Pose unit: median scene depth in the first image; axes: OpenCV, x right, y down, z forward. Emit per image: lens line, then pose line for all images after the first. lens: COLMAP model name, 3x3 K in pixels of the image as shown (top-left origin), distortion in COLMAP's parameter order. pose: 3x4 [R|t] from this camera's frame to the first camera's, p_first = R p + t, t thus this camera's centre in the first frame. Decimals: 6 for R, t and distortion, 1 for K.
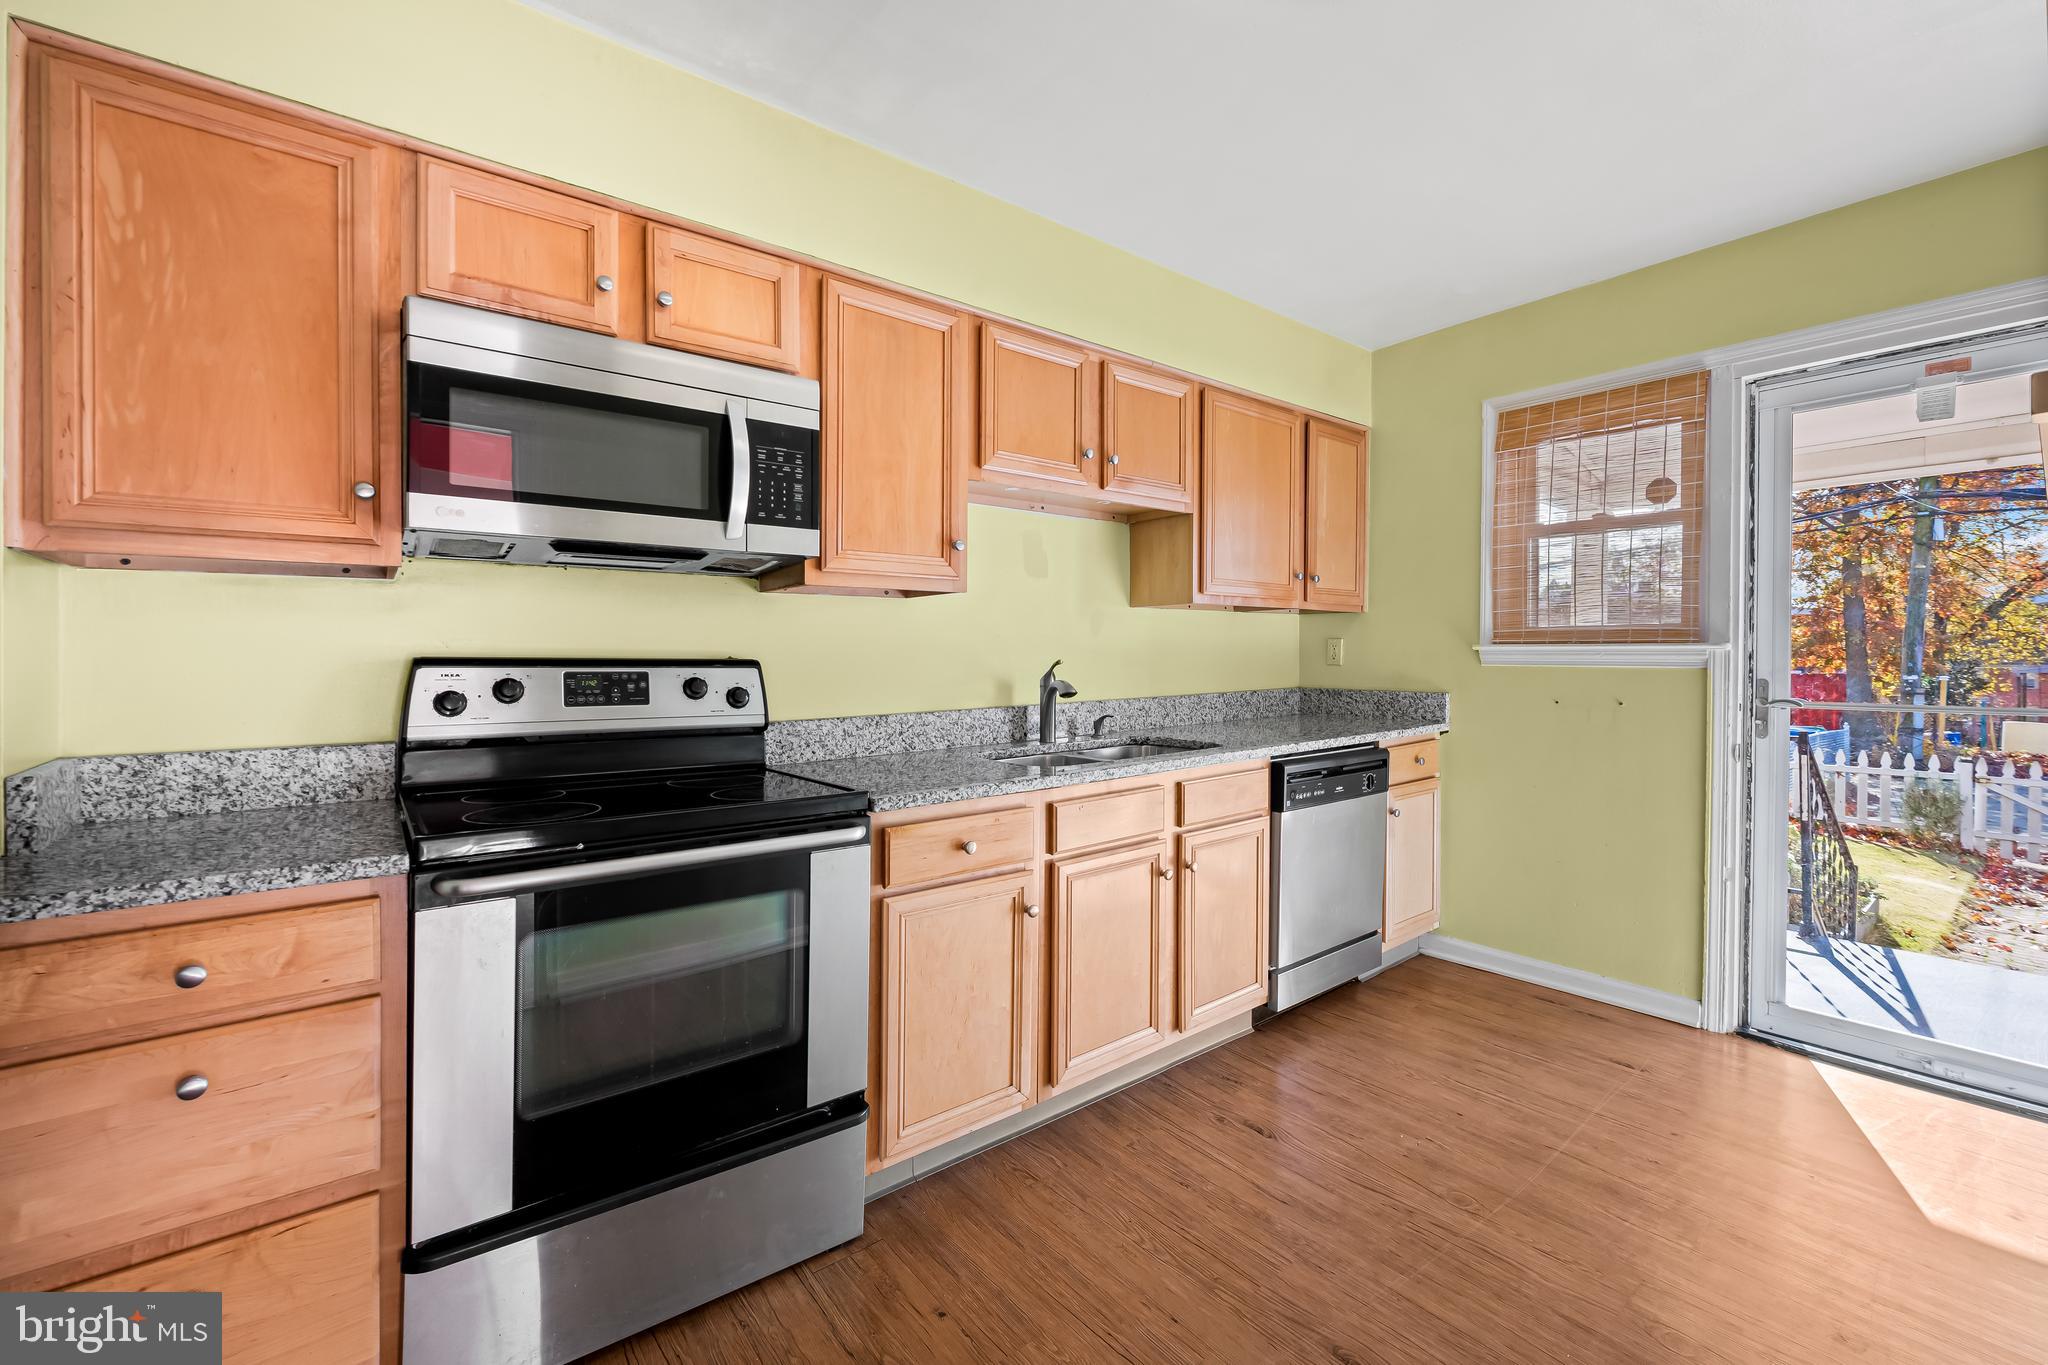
lens RADIAL K [[841.9, 0, 1034.2], [0, 841.9, 655.9], [0, 0, 1]] dist [-0.006729, 0.000924]
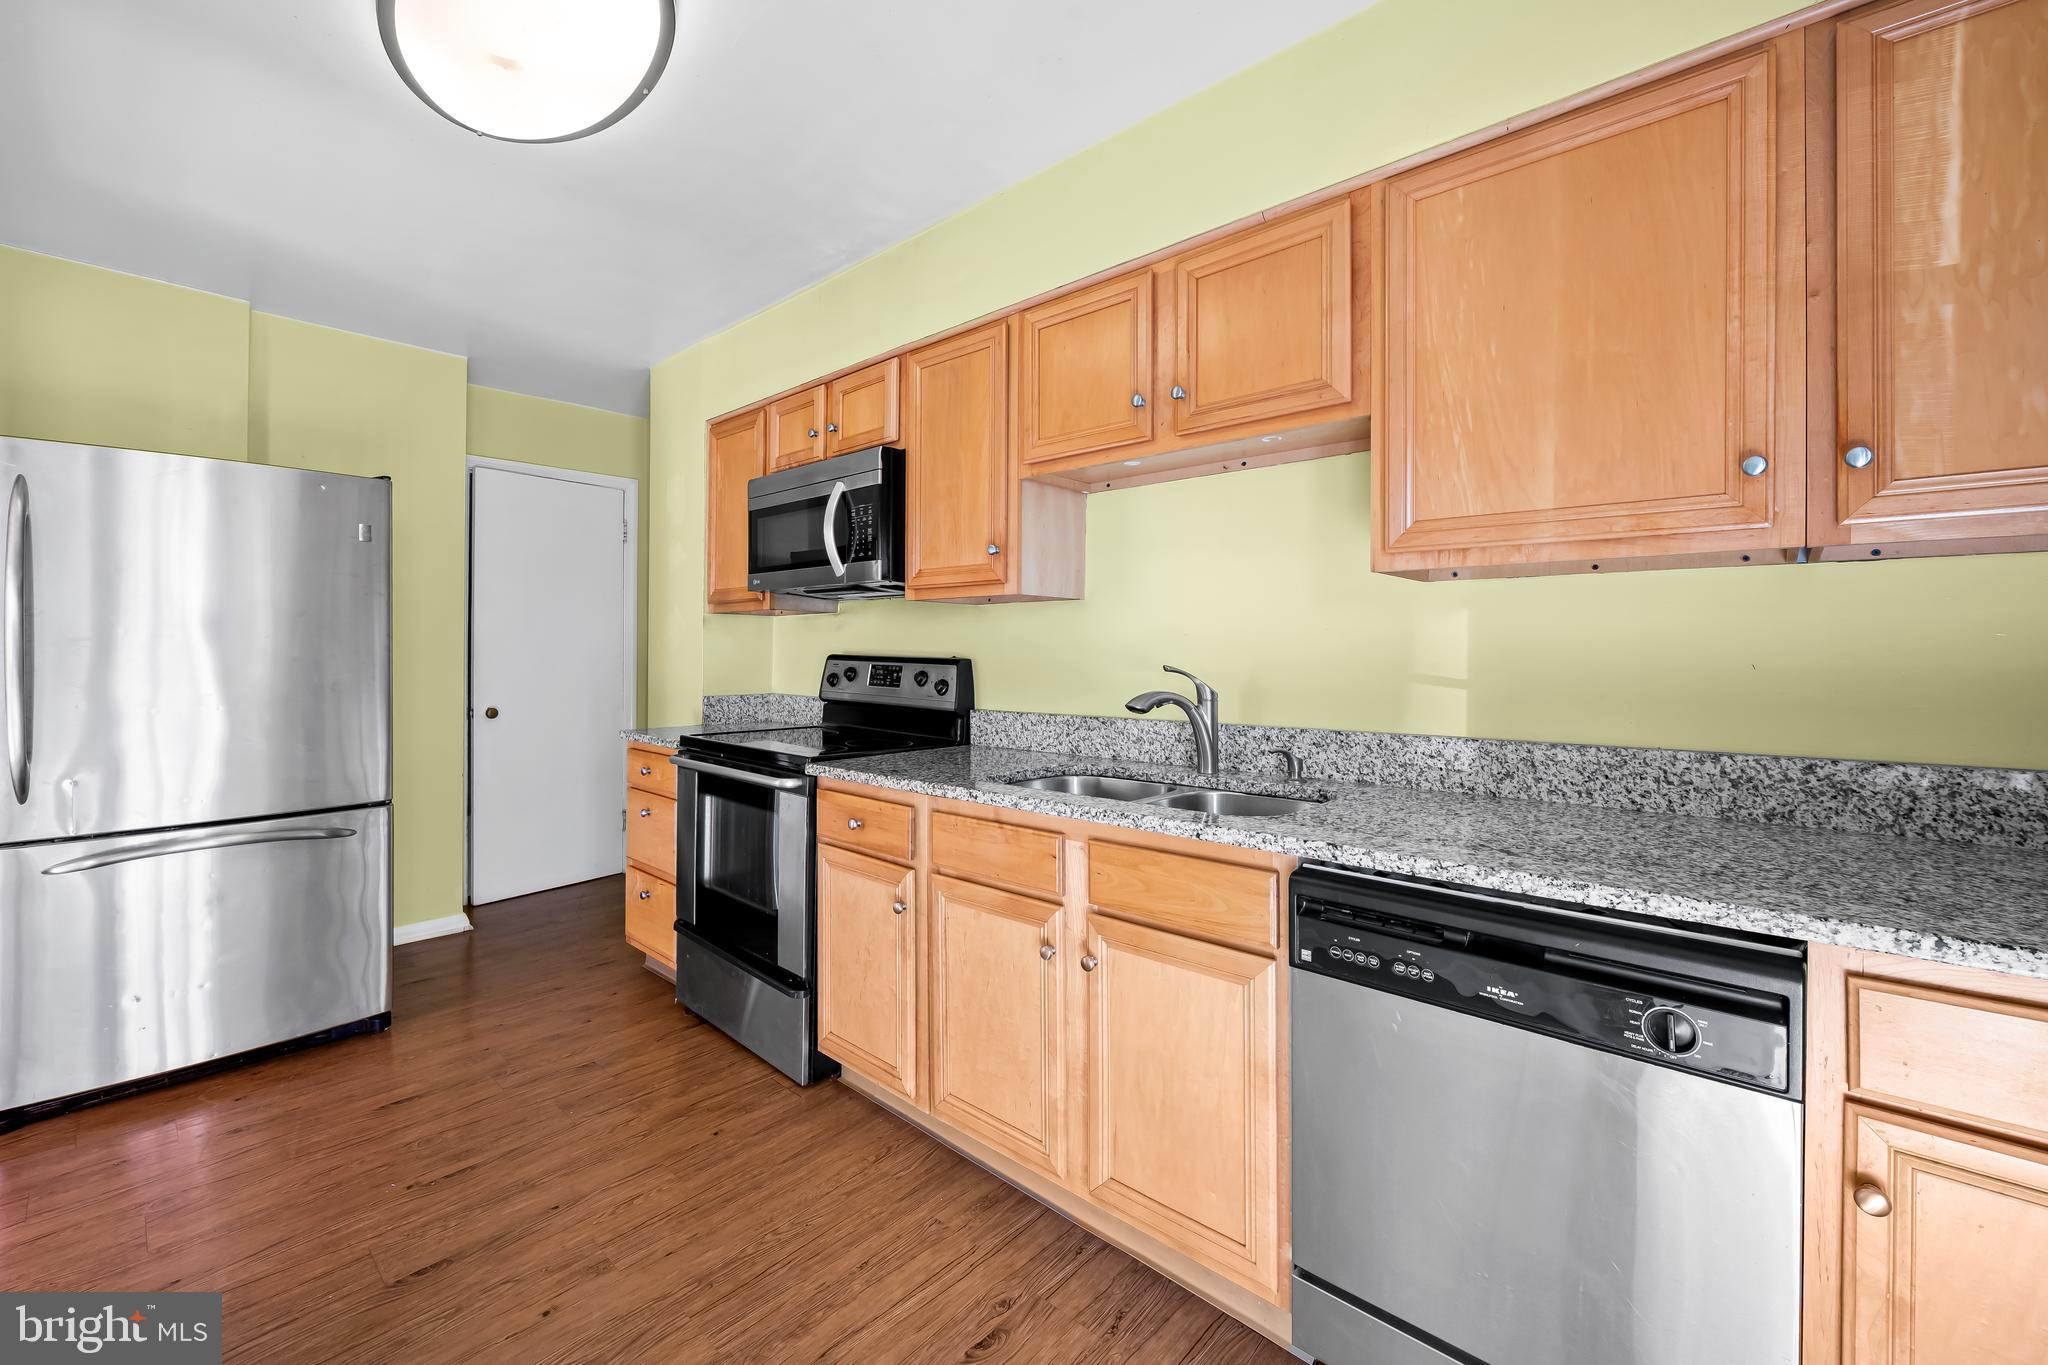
lens RADIAL K [[841.9, 0, 1025.0], [0, 841.9, 643.6], [0, 0, 1]] dist [-0.006729, 0.000924]
pose [[0.154678, -0.004490, -0.987955, 0.982977], [-0.008477, 0.999947, -0.005872, -0.012283], [0.987929, 0.009283, 0.154632, 0.941157]]
